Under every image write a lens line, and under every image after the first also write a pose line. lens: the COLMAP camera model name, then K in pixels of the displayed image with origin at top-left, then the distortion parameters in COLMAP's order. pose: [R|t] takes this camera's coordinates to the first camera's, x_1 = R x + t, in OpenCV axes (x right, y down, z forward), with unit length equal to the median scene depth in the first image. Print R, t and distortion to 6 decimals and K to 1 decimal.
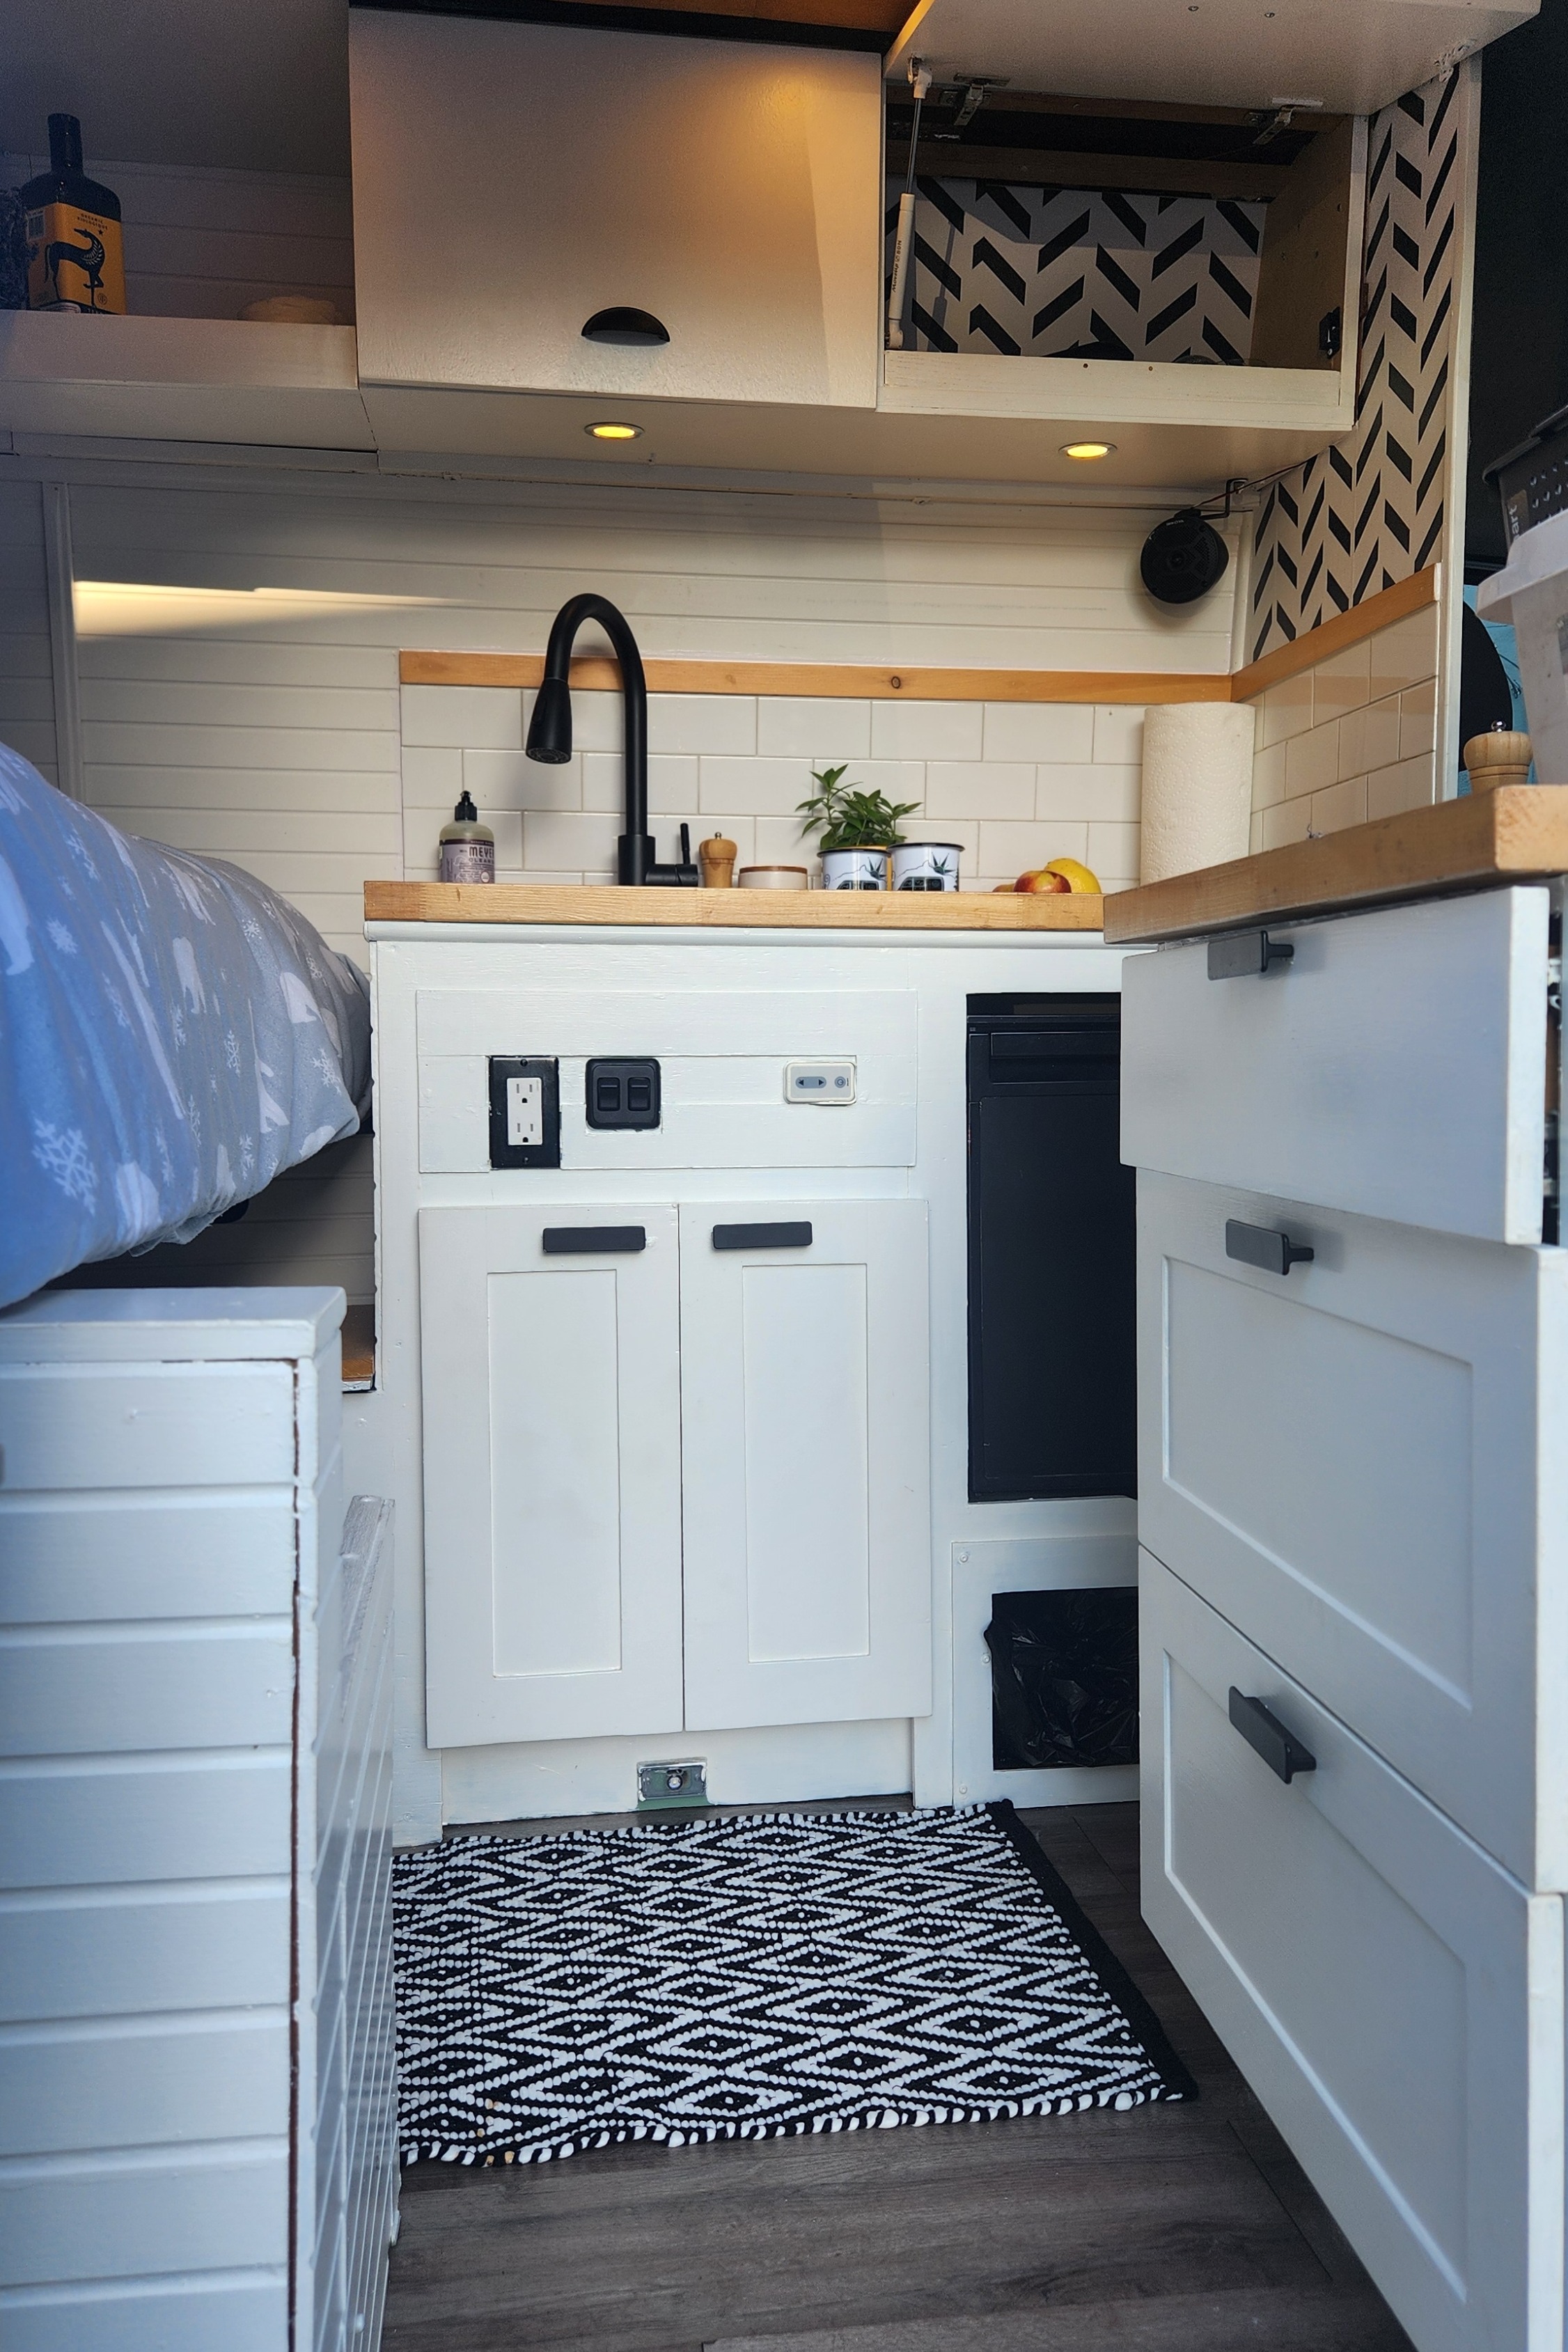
lens RADIAL K [[1778.1, 0, 785.8], [0, 1778.1, 1166.8], [0, 0, 1]] dist [0.003790, -0.021734]
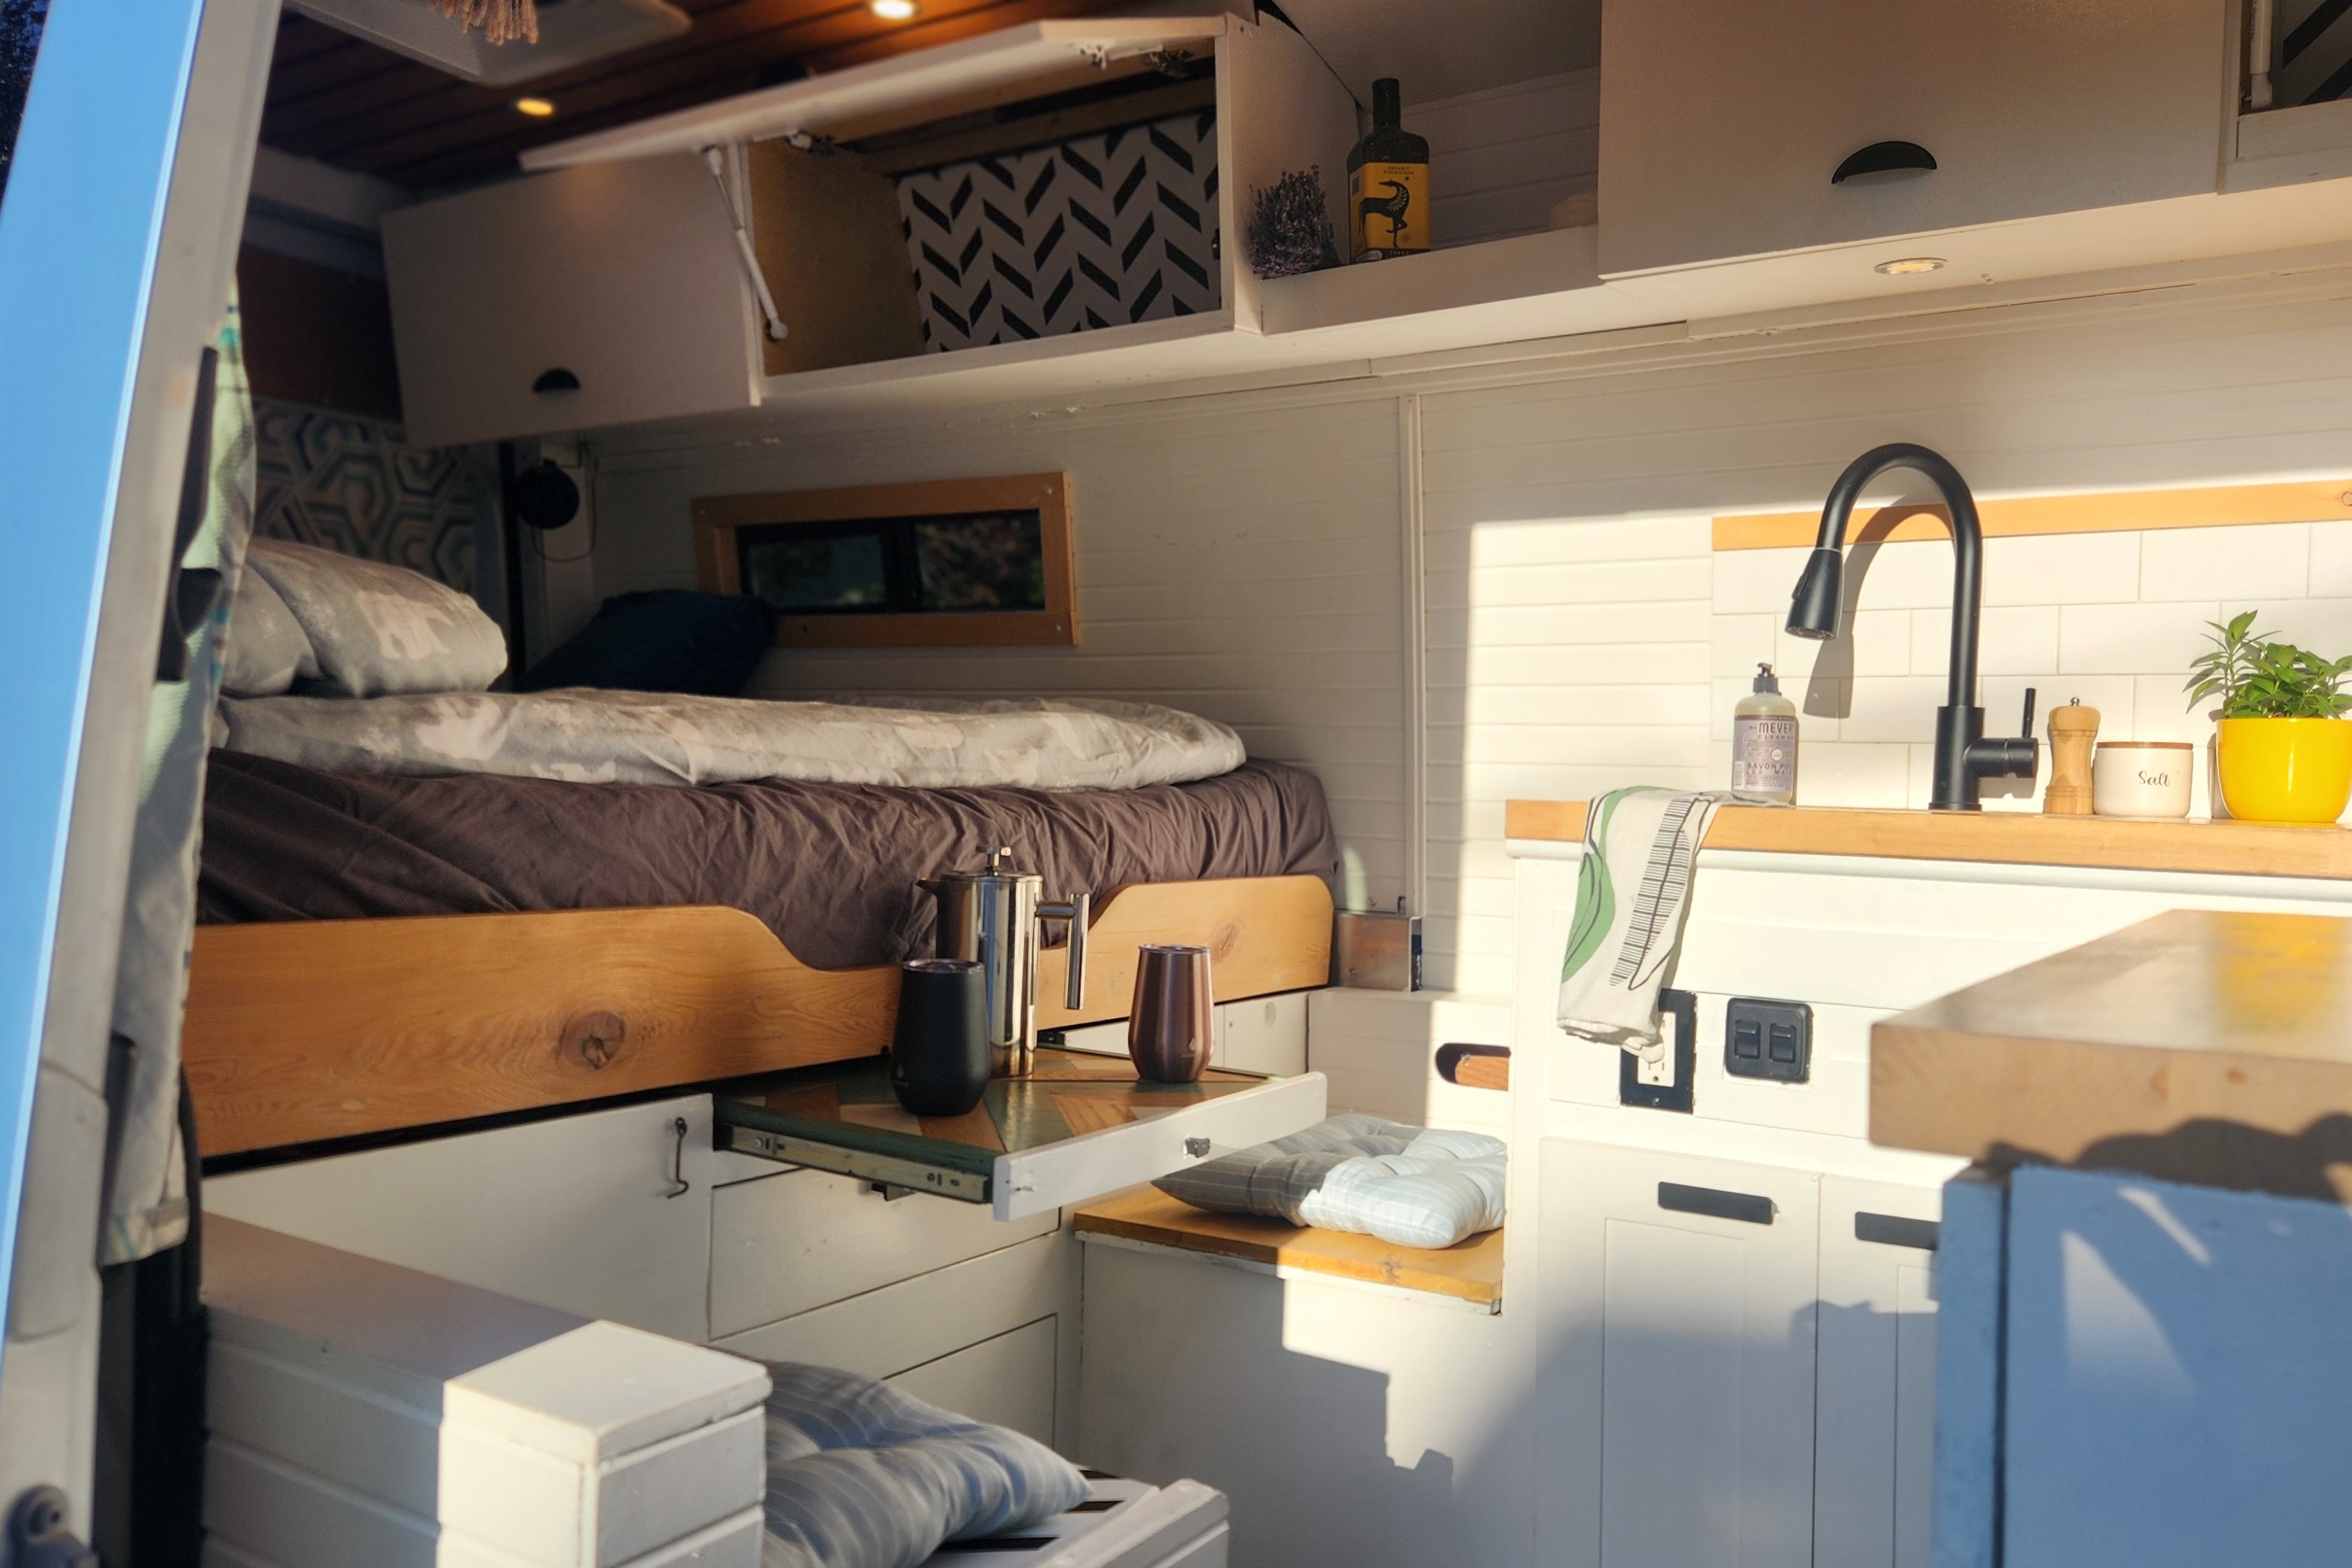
lens RADIAL K [[1778.1, 0, 1178.0], [0, 1778.1, 795.4], [0, 0, 1]] dist [0.003790, -0.021734]
pose [[0.743136, 0.023827, -0.668716, 0.250077], [-0.070827, 0.996553, -0.043202, -0.092606], [0.665381, 0.079468, 0.742262, 0.126371]]
